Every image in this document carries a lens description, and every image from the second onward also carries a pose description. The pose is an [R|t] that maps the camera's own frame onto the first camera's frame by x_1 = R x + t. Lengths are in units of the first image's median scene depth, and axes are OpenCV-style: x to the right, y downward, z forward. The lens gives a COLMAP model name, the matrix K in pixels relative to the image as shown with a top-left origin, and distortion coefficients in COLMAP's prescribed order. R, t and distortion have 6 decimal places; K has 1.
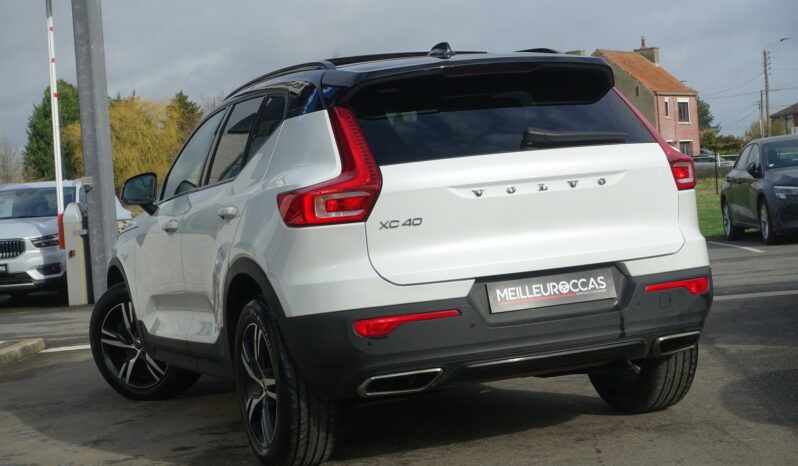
lens RADIAL K [[1454.6, 0, 399.0], [0, 1454.6, 233.0], [0, 0, 1]] dist [-0.051112, -0.279238]
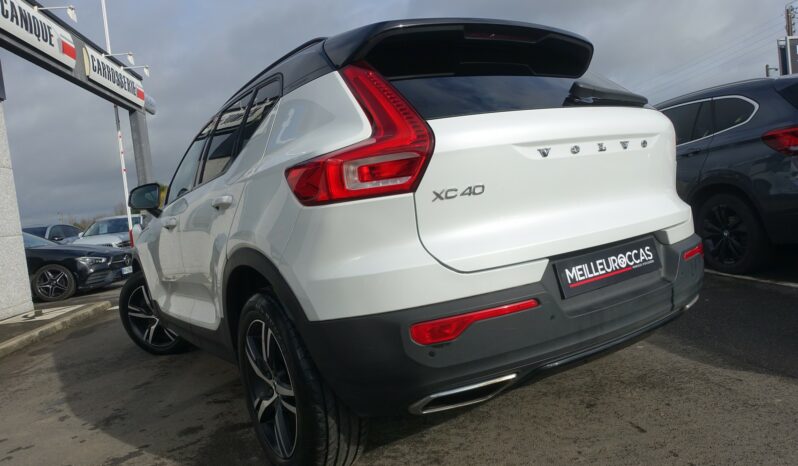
lens RADIAL K [[540.6, 0, 399.0], [0, 540.6, 233.0], [0, 0, 1]] dist [-0.005274, -0.003805]
pose [[0.977726, -0.051048, 0.203583, -0.086061], [0.050354, 0.998694, 0.008594, 0.010359], [-0.203756, 0.001849, 0.979020, 0.694954]]
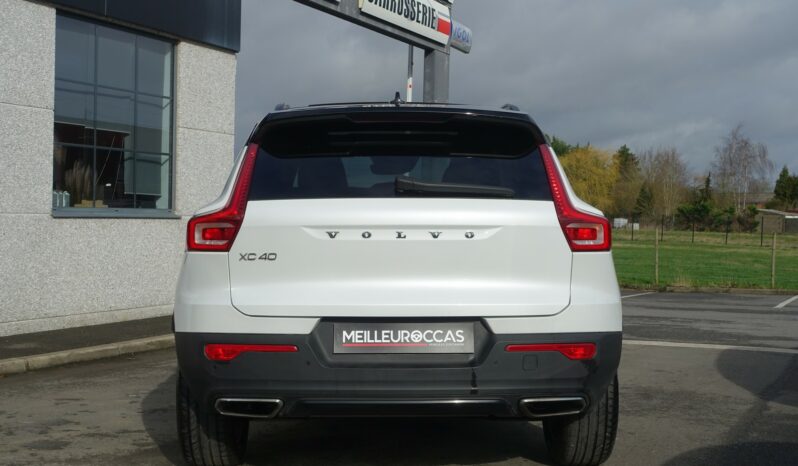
lens RADIAL K [[1038.0, 0, 414.4], [0, 1038.0, 233.5], [0, 0, 1]] dist [-0.005579, 0.004949]
pose [[0.937862, 0.093617, -0.334142, 0.341075], [-0.097118, 0.995253, 0.006252, -0.037301], [0.333142, 0.026588, 0.942502, 0.317966]]
